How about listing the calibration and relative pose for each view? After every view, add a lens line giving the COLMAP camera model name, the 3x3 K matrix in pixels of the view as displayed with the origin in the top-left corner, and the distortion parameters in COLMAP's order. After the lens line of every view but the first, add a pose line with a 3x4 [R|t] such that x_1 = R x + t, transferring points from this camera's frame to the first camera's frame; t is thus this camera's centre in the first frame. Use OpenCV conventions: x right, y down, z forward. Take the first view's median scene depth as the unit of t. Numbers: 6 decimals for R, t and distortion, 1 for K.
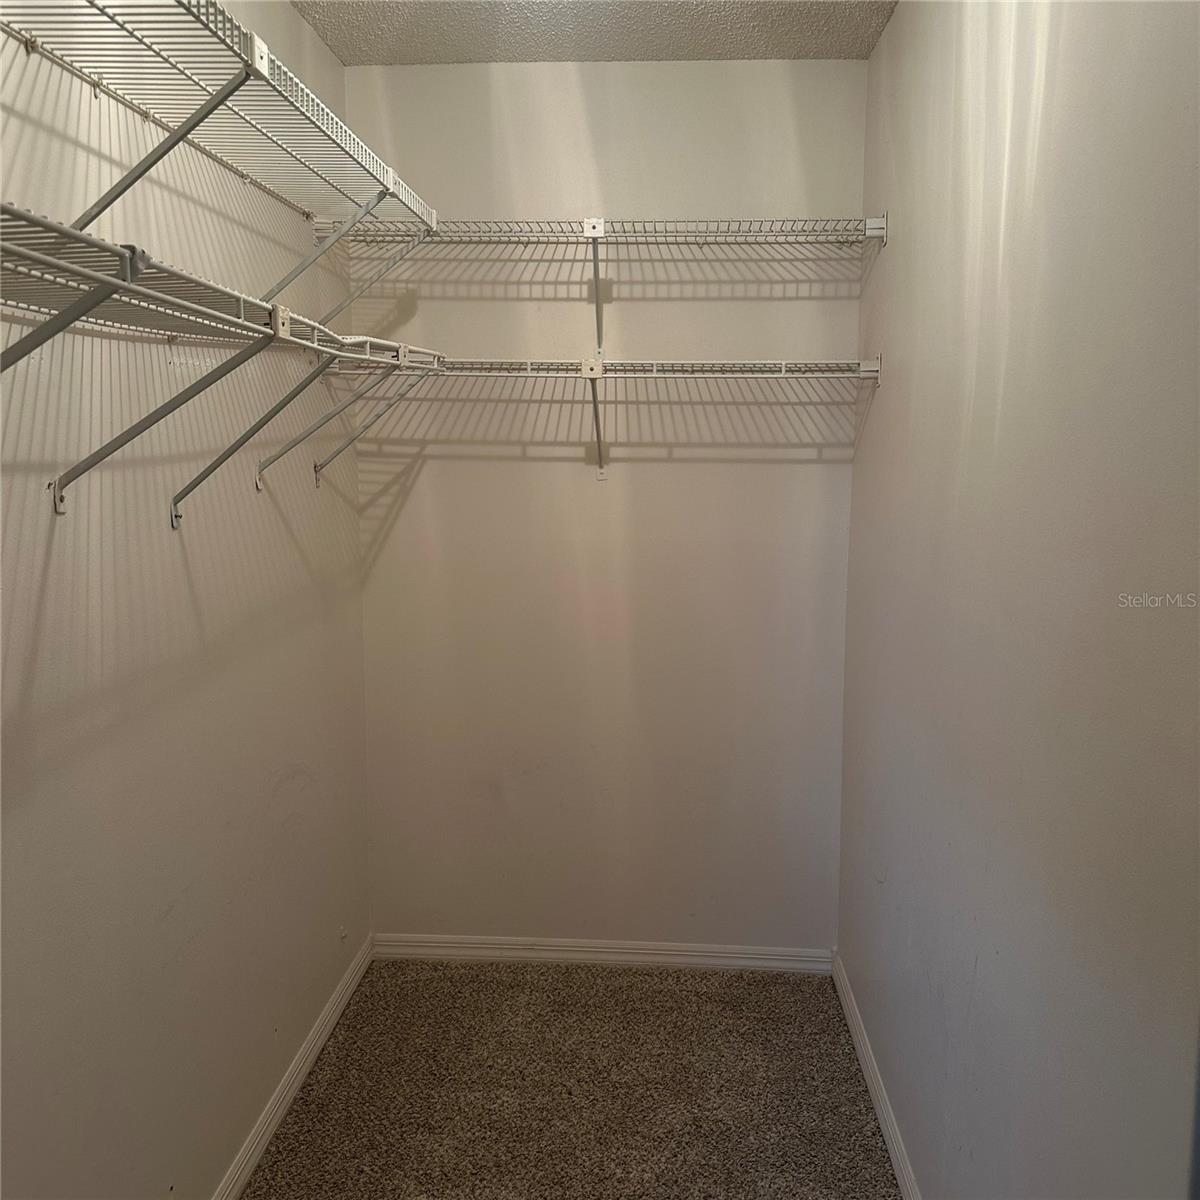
lens RADIAL K [[1105.5, 0, 600.0], [0, 1105.5, 600.0], [0, 0, 1]] dist [0.199586, -0.420649]
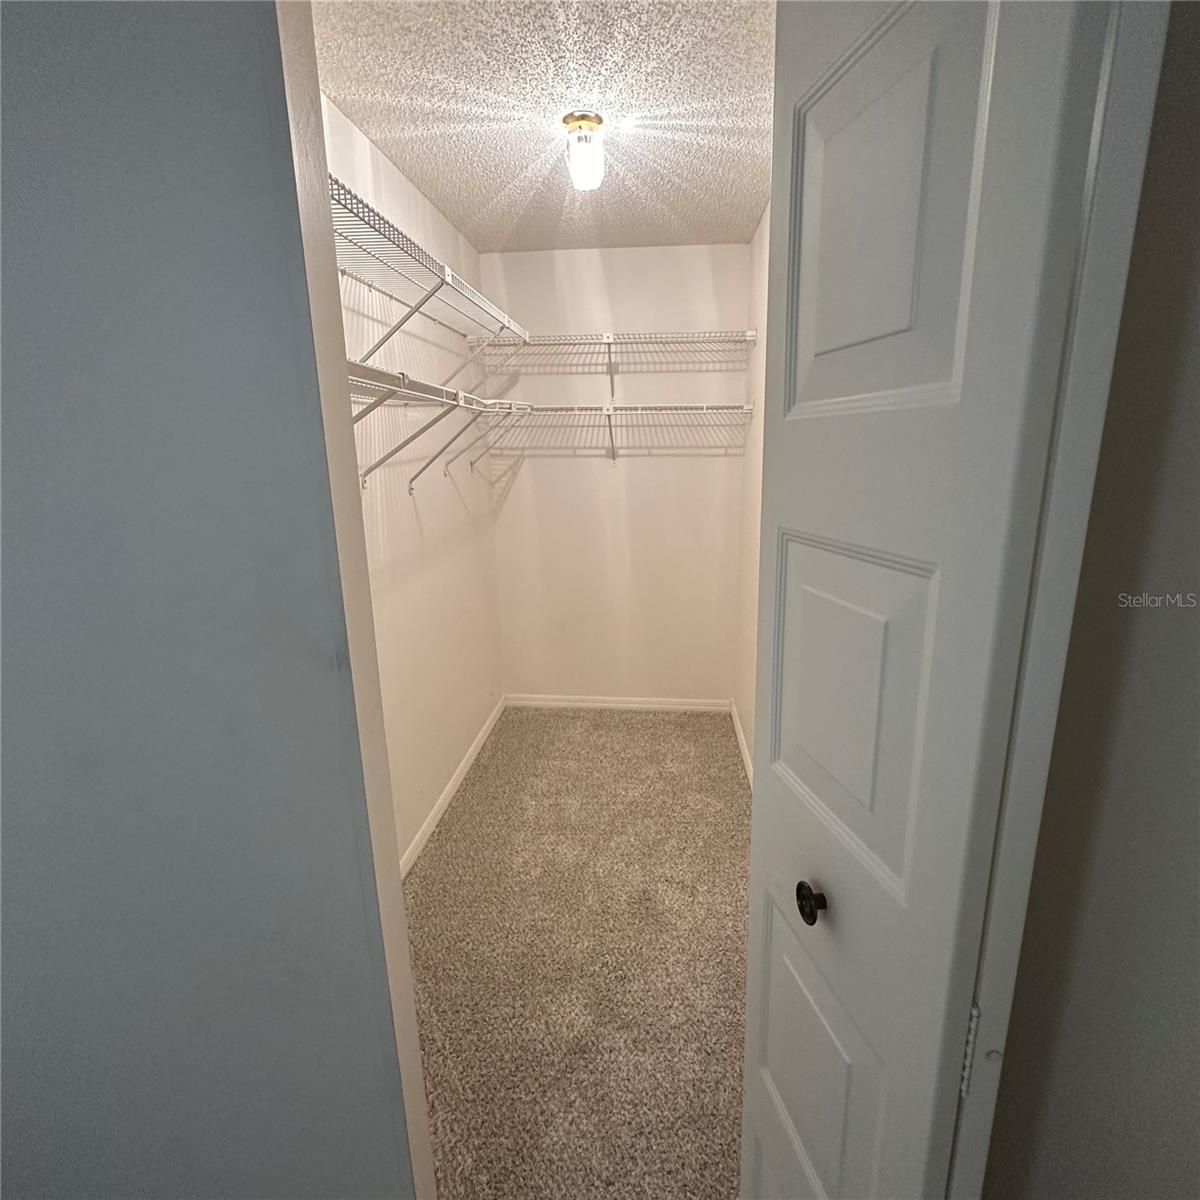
lens RADIAL K [[636.6, 0, 600.0], [0, 636.6, 600.0], [0, 0, 1]] dist [-0.003016, -0.000679]
pose [[0.999197, -0.008359, -0.039190, 0.018293], [0.012303, 0.994757, 0.101523, 0.011607], [0.038136, -0.101924, 0.994061, -0.140148]]
